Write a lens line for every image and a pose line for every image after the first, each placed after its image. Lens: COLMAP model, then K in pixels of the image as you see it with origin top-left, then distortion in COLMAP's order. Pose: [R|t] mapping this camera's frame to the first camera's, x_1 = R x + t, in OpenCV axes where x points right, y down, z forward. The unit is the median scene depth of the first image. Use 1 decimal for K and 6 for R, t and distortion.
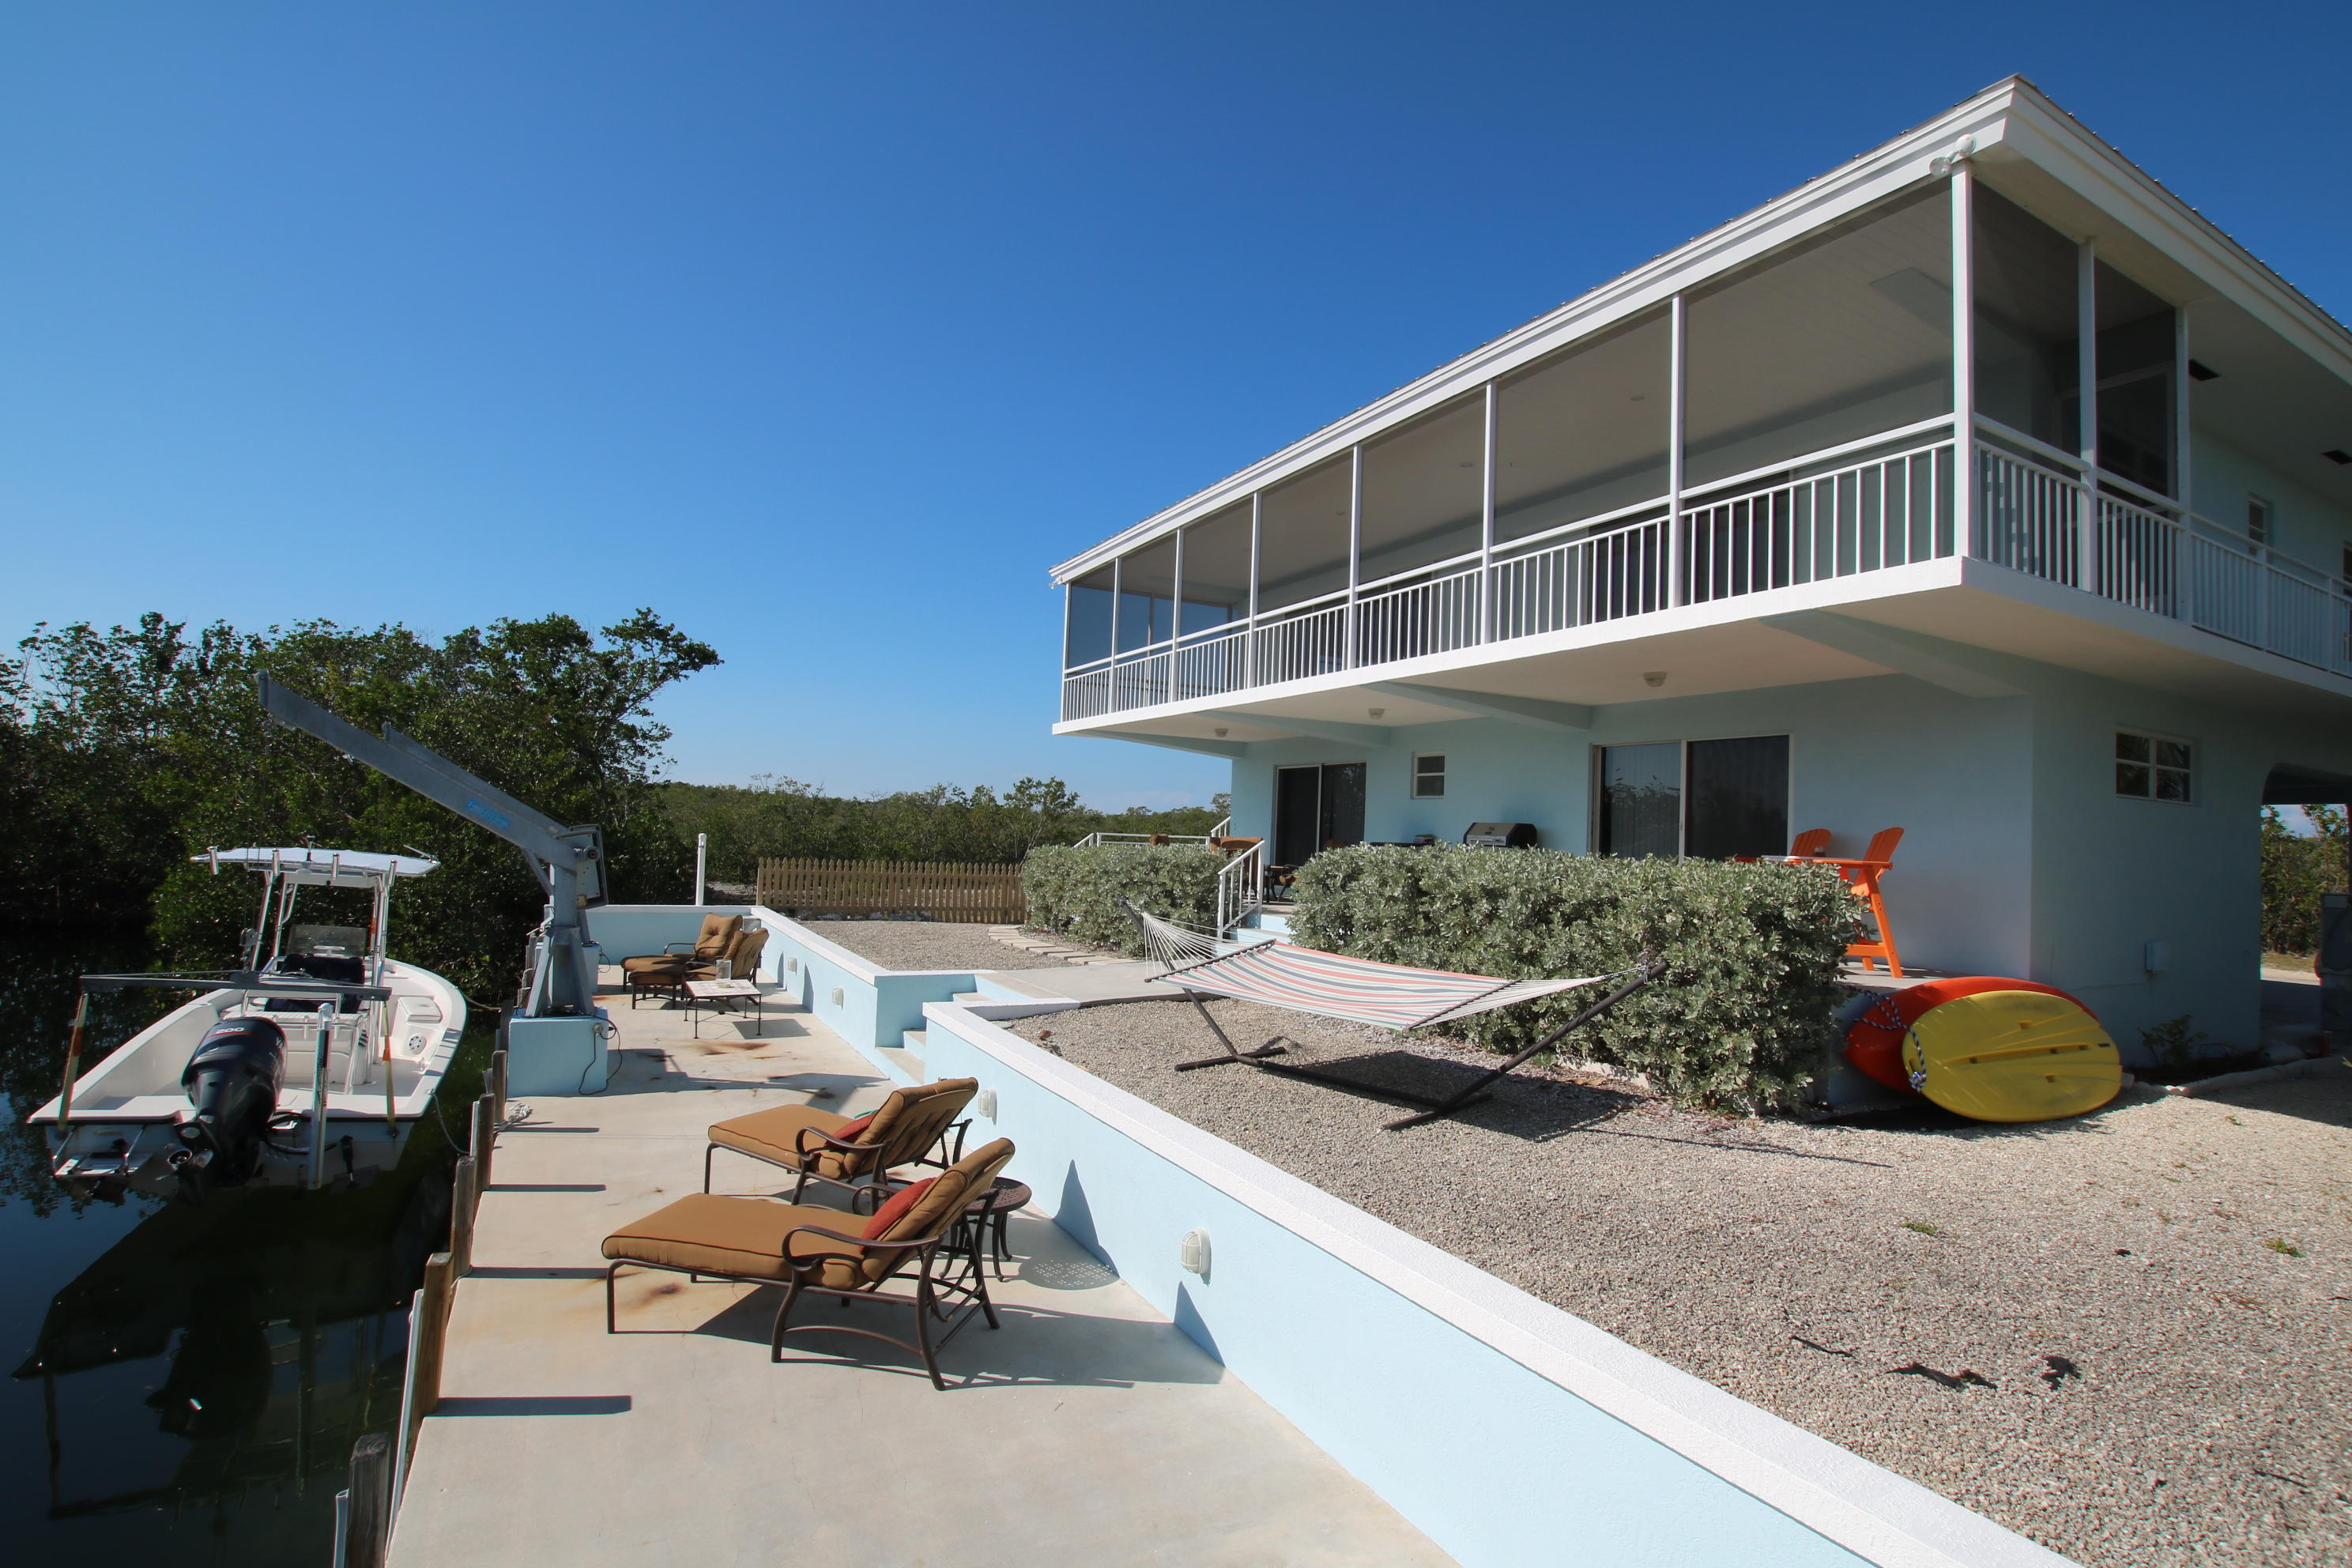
lens RADIAL K [[1093.9, 0, 1174.0], [0, 1093.9, 796.1], [0, 0, 1]] dist [-0.028776, 0.002404]
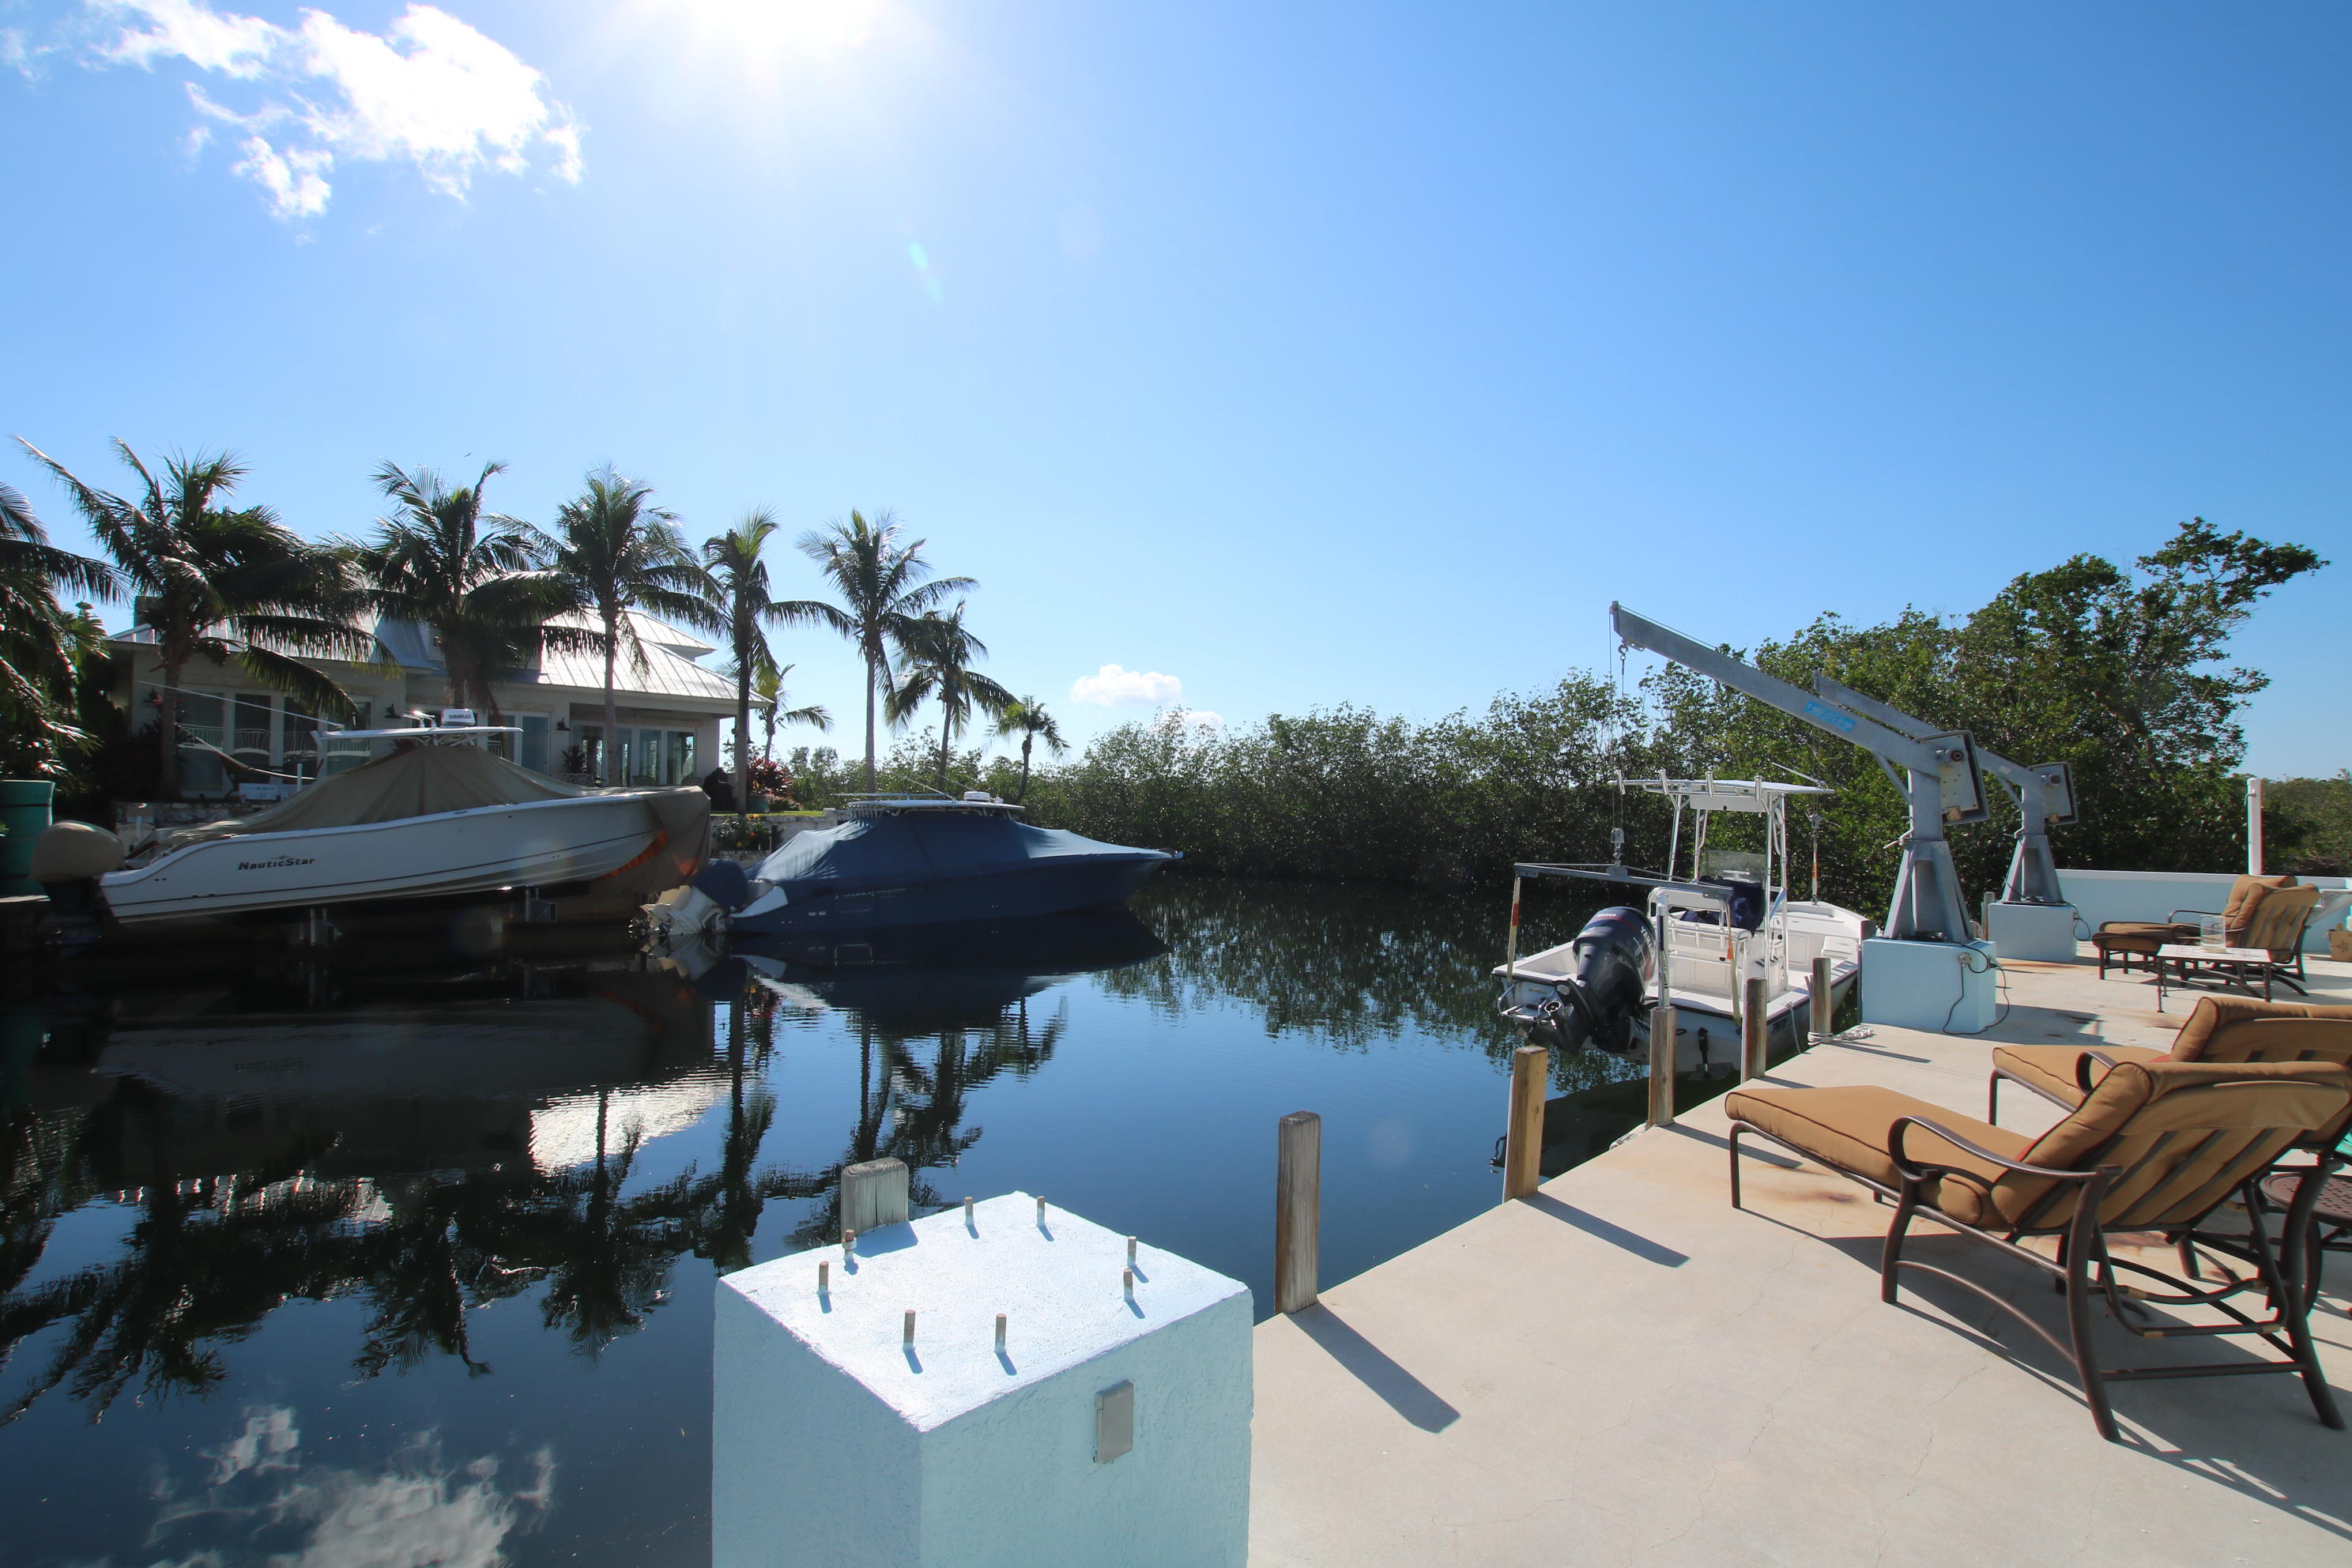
lens RADIAL K [[1093.9, 0, 1163.9], [0, 1093.9, 796.0], [0, 0, 1]] dist [-0.028776, 0.002404]
pose [[0.290253, -0.047405, -0.955775, 0.077929], [0.037416, 0.998571, -0.038165, 0.085063], [0.956218, -0.024684, 0.291612, 0.147542]]
